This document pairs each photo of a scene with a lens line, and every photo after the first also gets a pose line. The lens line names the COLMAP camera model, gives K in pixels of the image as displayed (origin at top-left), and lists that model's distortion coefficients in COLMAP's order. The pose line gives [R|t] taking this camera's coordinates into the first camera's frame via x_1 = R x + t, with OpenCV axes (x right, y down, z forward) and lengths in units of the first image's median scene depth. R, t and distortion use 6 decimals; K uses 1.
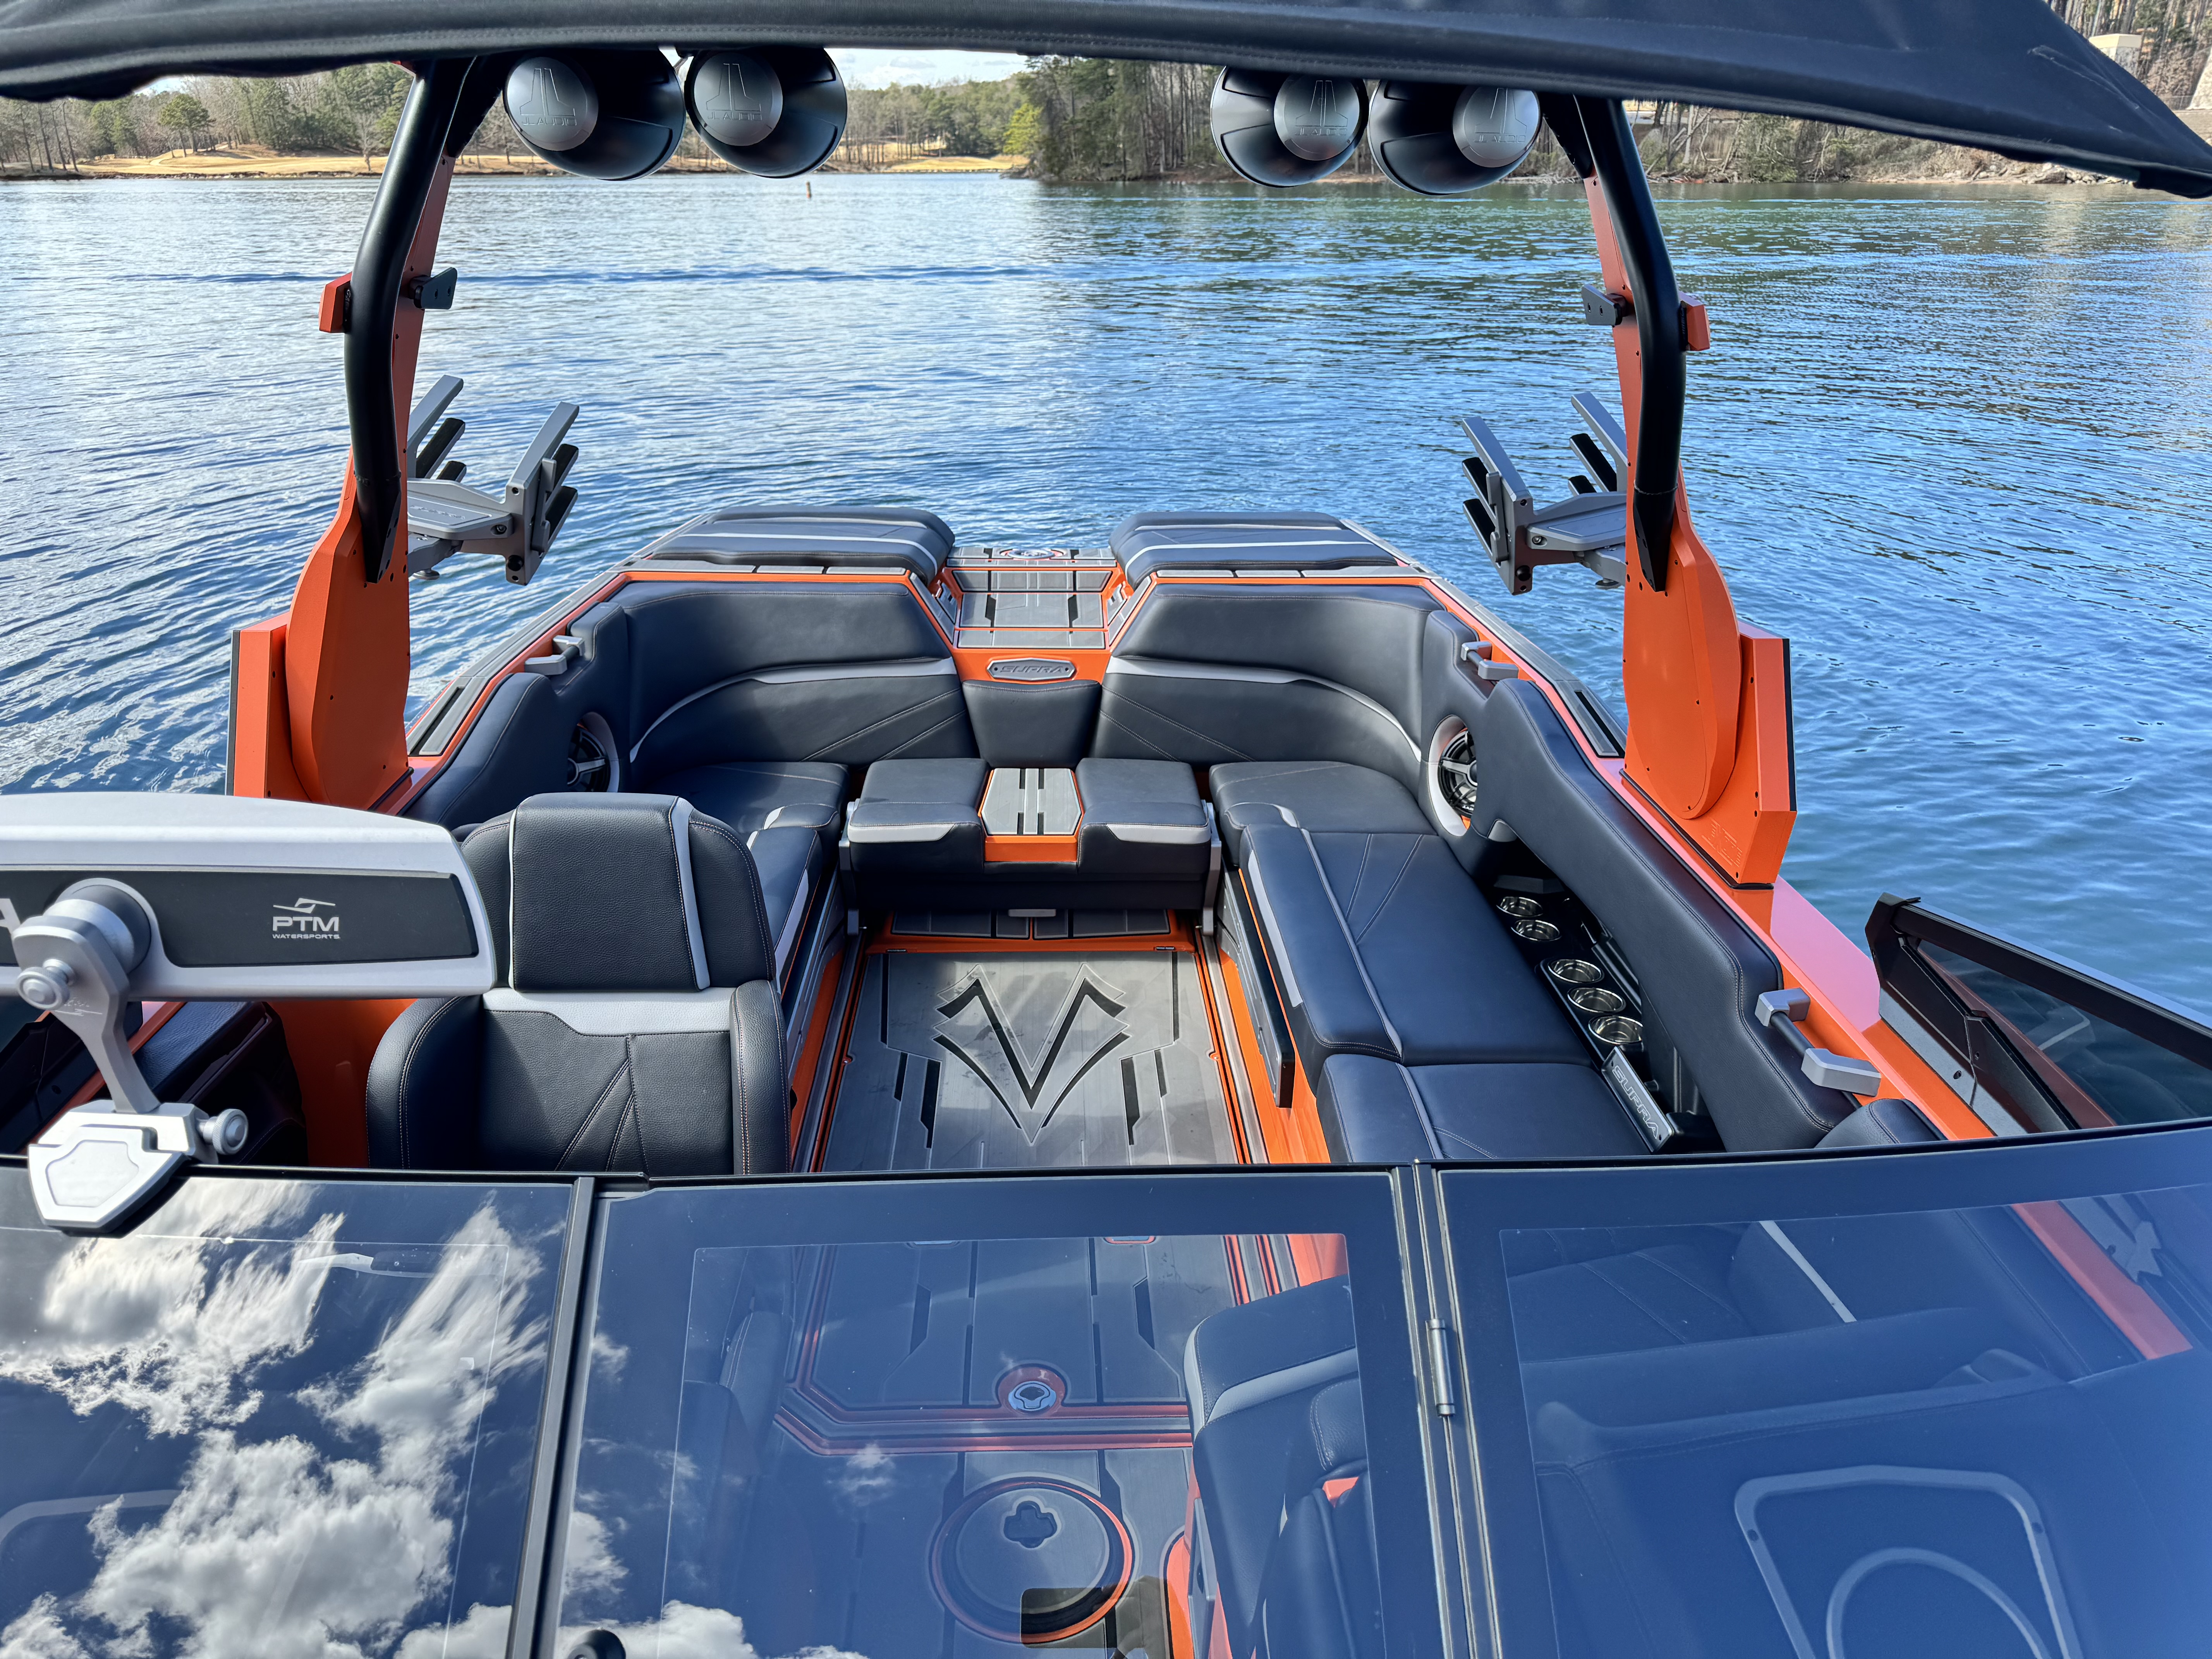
lens RADIAL K [[1558.7, 0, 1102.5], [0, 1558.7, 829.9], [0, 0, 1]] dist [0.010089, 0.000474]
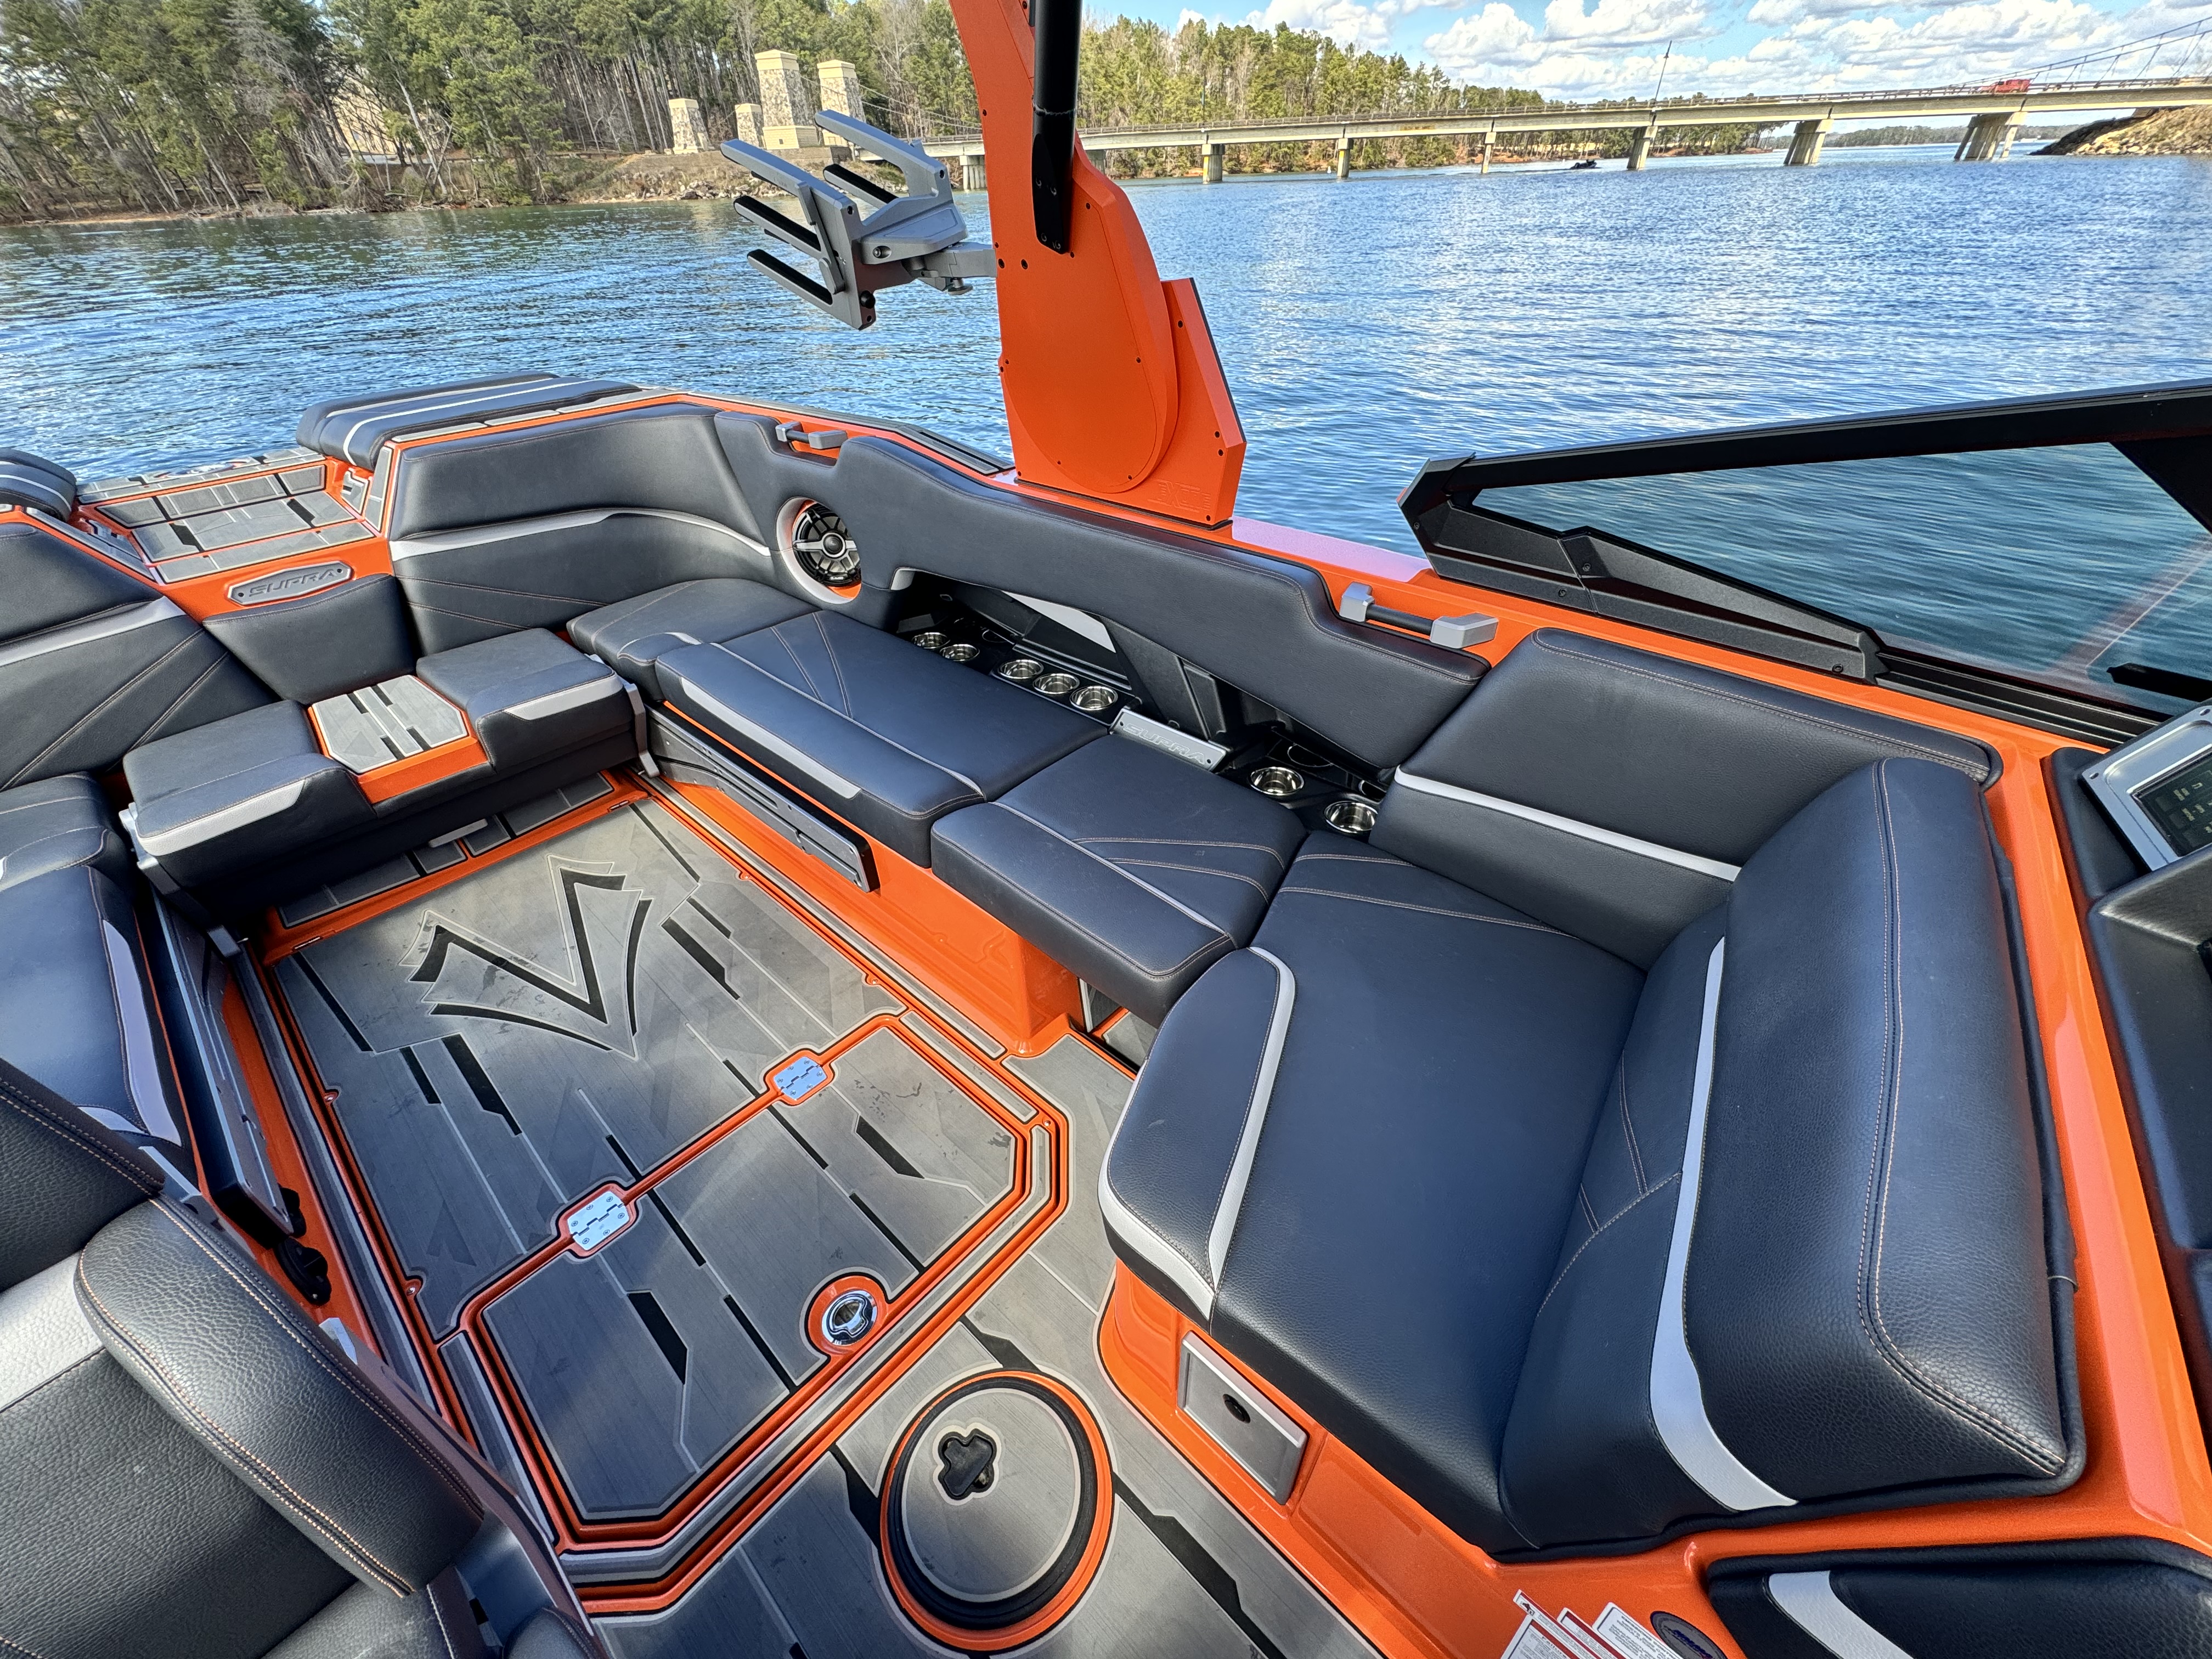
lens RADIAL K [[865.4, 0, 1100.2], [0, 865.4, 827.3], [0, 0, 1]] dist [-0.011807, 0.000885]
pose [[0.699724, -0.448915, 0.555753, -0.062157], [0.307376, 0.891406, 0.333039, -0.002910], [-0.644908, -0.062210, 0.761724, 0.373301]]
